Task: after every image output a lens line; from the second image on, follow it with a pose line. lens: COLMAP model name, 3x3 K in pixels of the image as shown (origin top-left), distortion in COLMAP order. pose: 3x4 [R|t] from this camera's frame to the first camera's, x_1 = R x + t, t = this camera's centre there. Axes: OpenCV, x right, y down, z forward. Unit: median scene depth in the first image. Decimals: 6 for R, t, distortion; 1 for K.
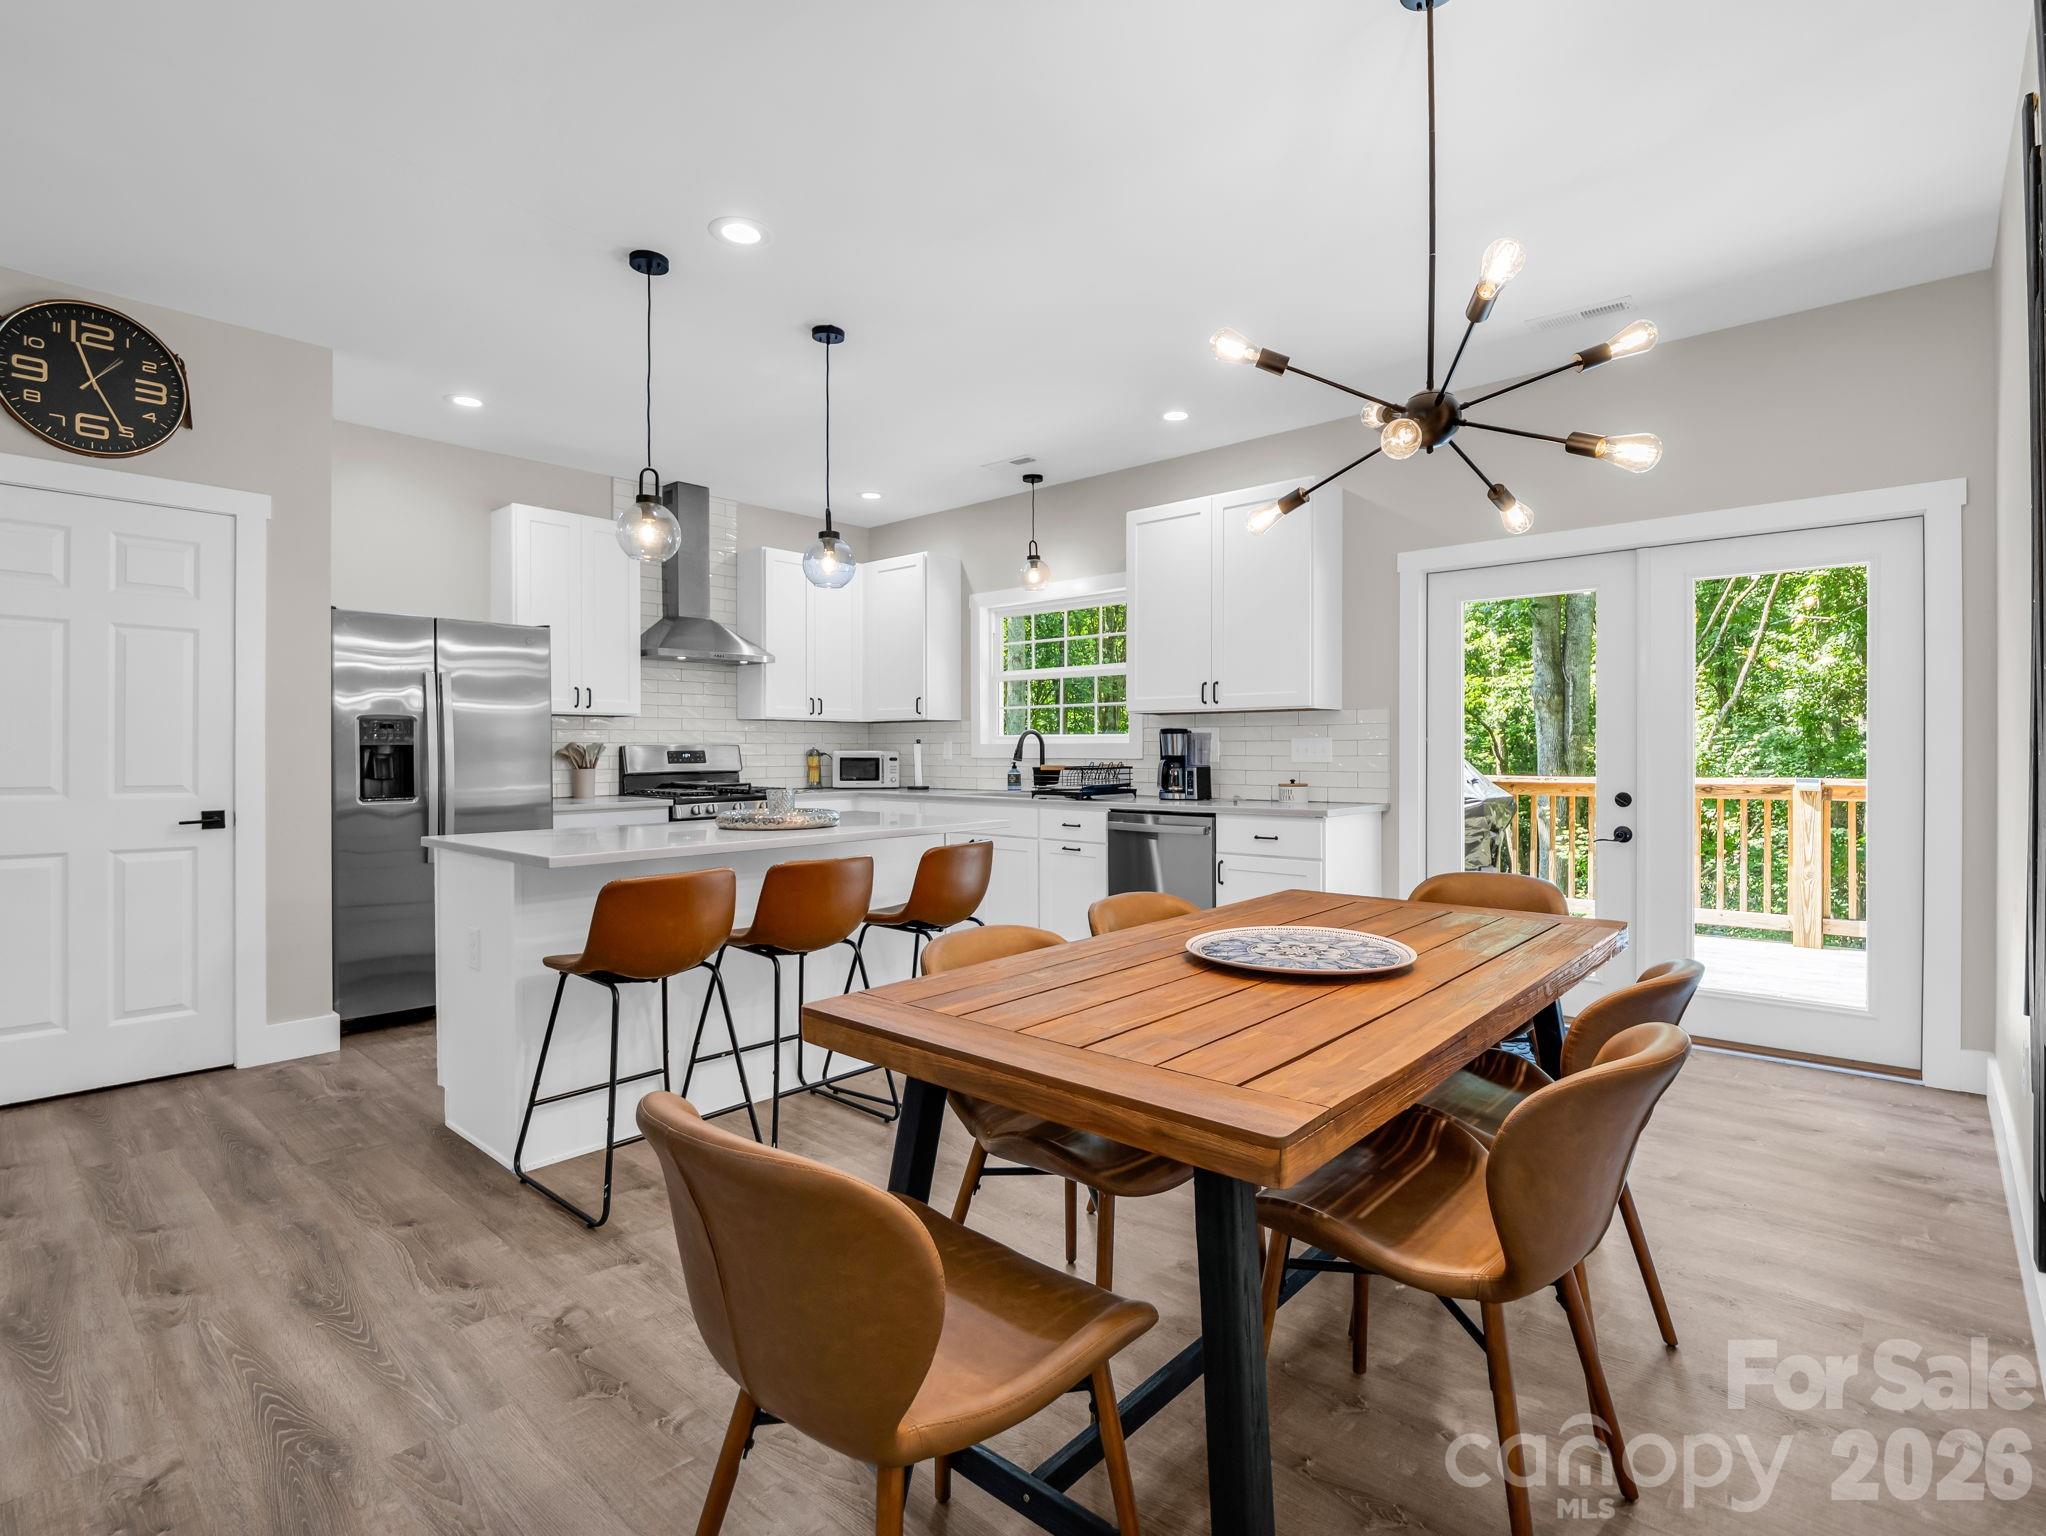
lens RADIAL K [[1006.3, 0, 1030.8], [0, 1006.3, 754.7], [0, 0, 1]] dist [-0.014148, -0.001013]
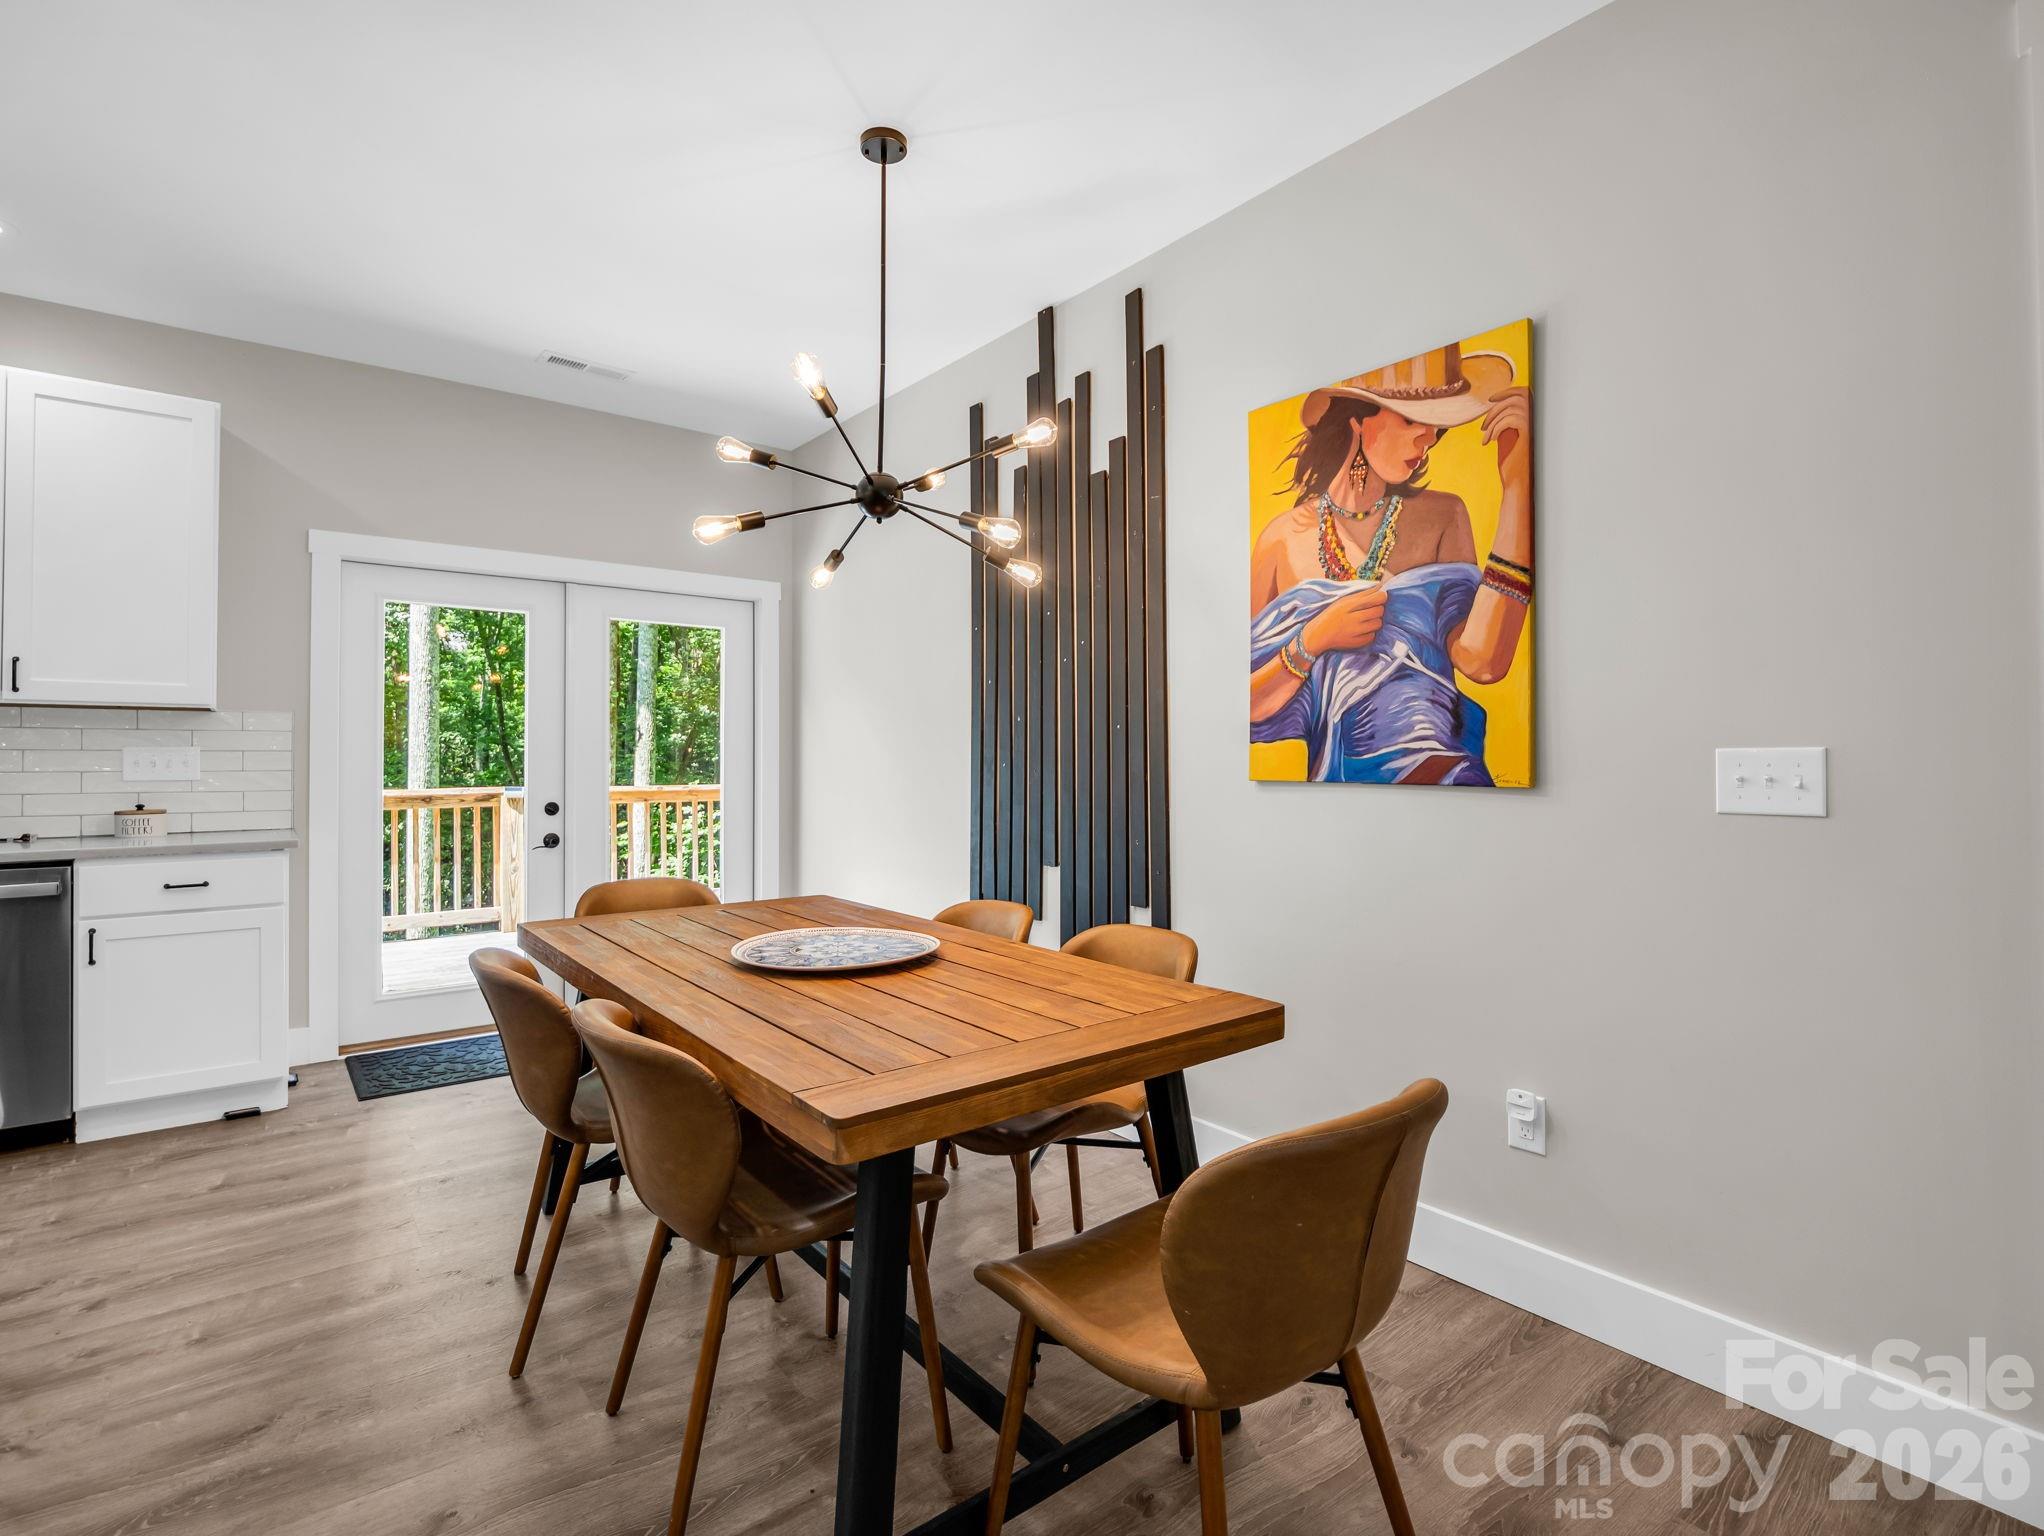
lens RADIAL K [[1005.3, 0, 1029.8], [0, 1005.3, 754.7], [0, 0, 1]] dist [-0.014148, -0.001013]
pose [[0.167909, 0.006563, 0.985781, -0.276644], [0.004835, 0.999960, -0.007481, -0.002055], [-0.985791, 0.006022, 0.167870, 0.214536]]
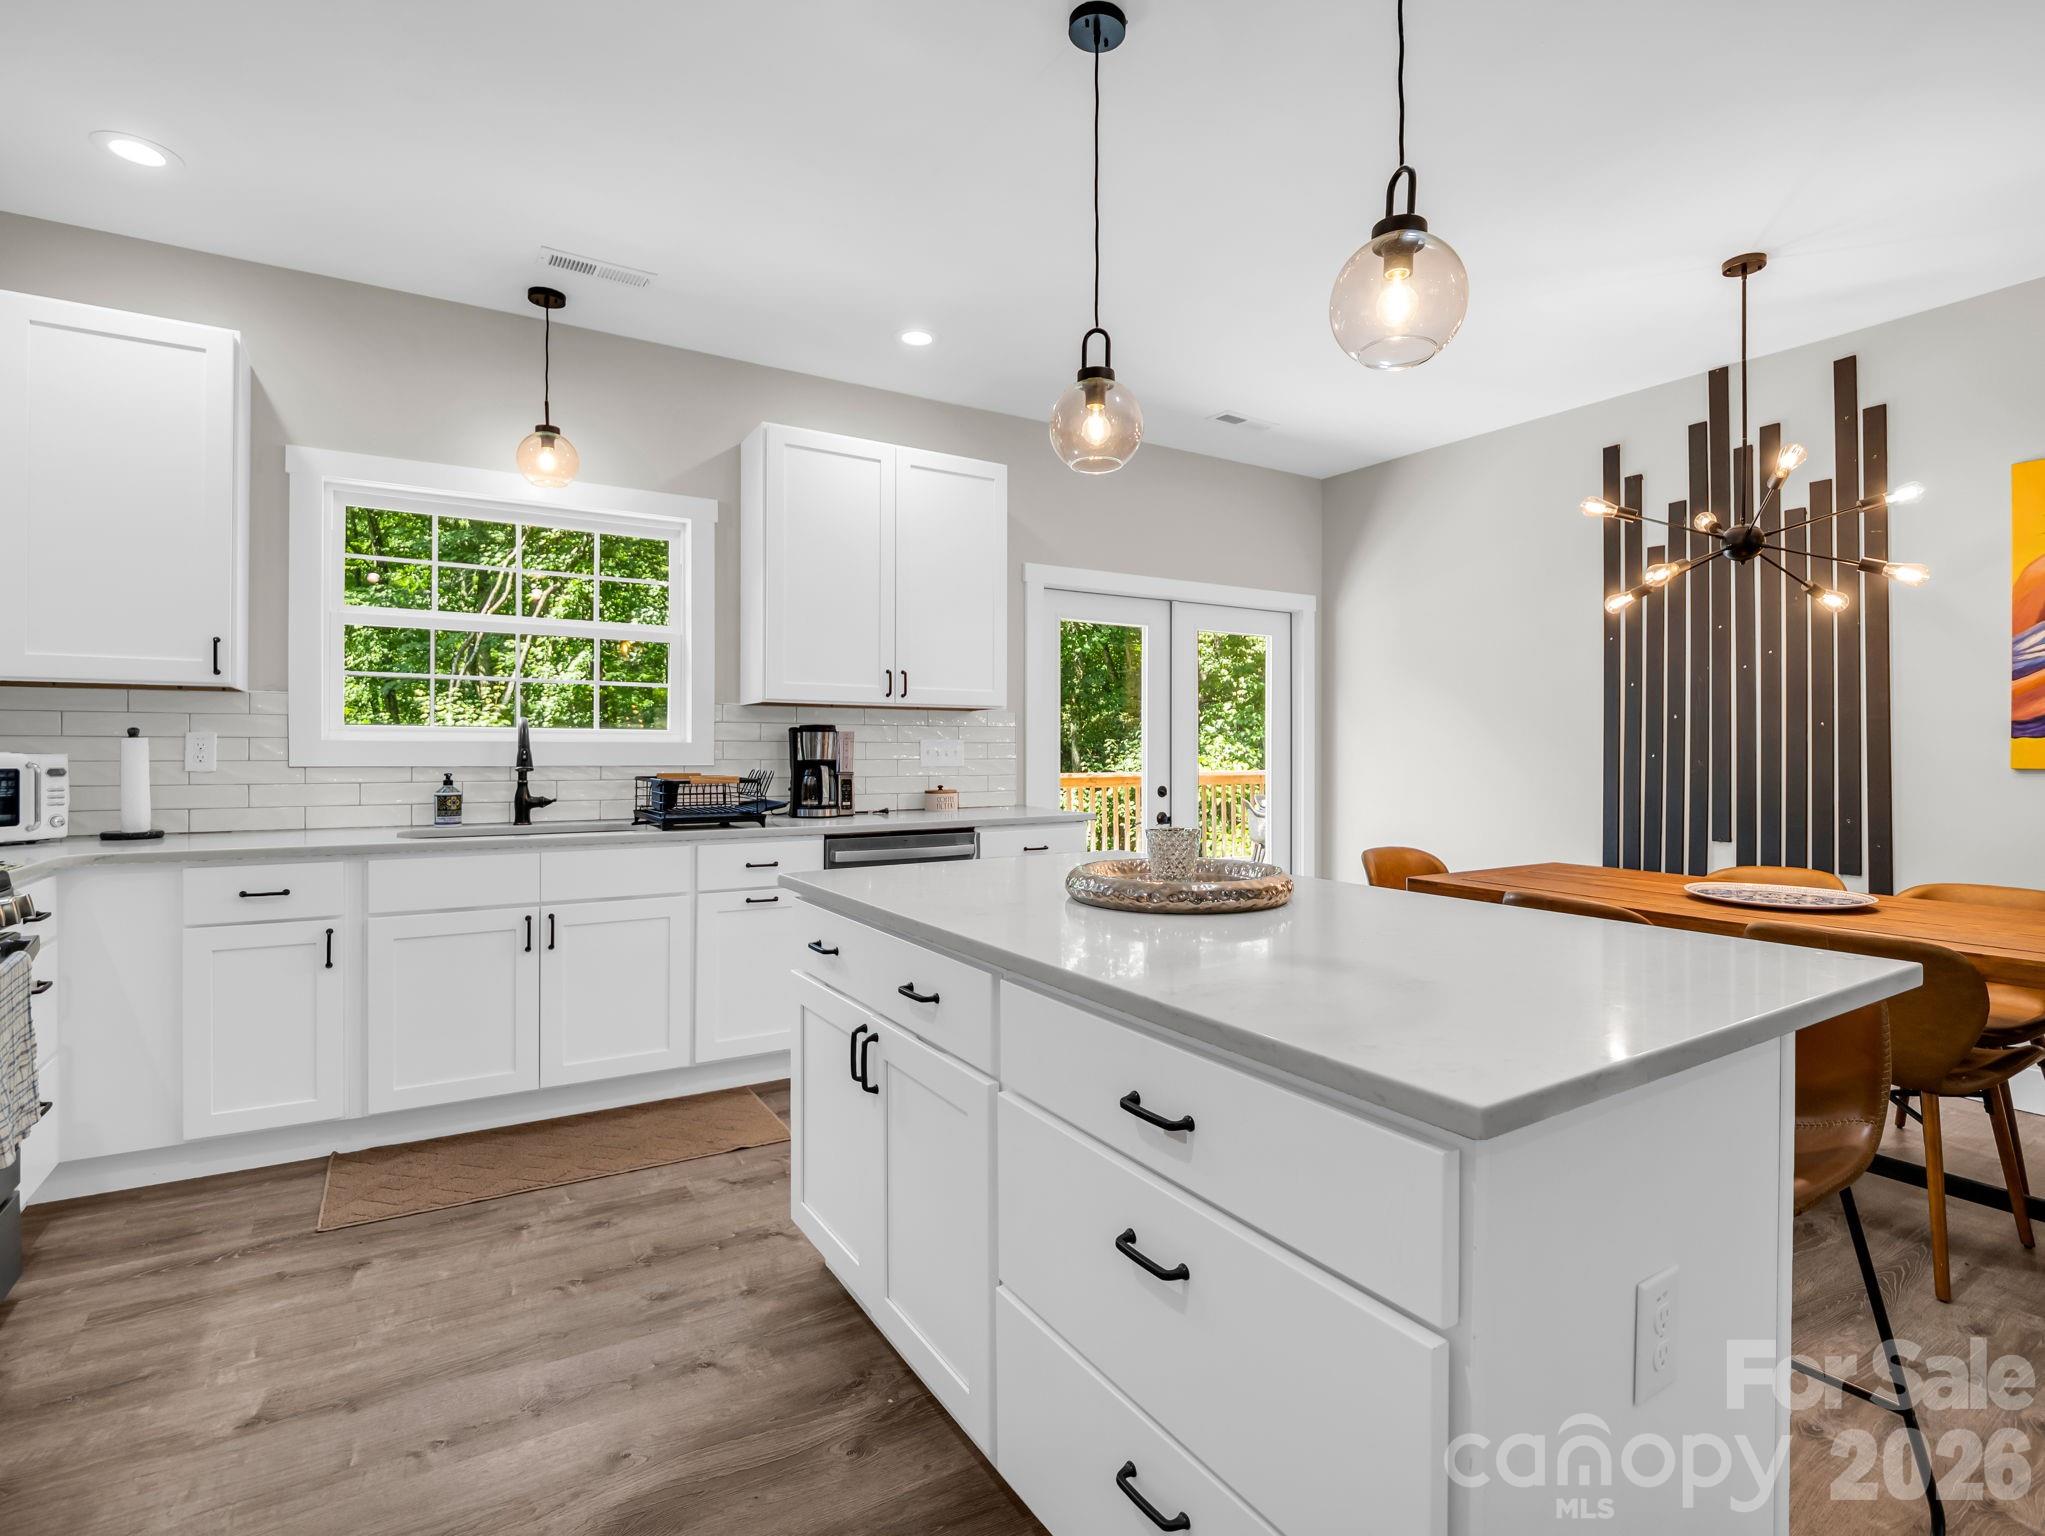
lens RADIAL K [[1005.8, 0, 1030.3], [0, 1005.8, 754.7], [0, 0, 1]] dist [-0.014148, -0.001013]
pose [[0.281154, -0.001300, 0.959662, -0.489644], [0.002829, 0.999996, 0.000526, -0.002794], [-0.959658, 0.002567, 0.281157, 0.561425]]
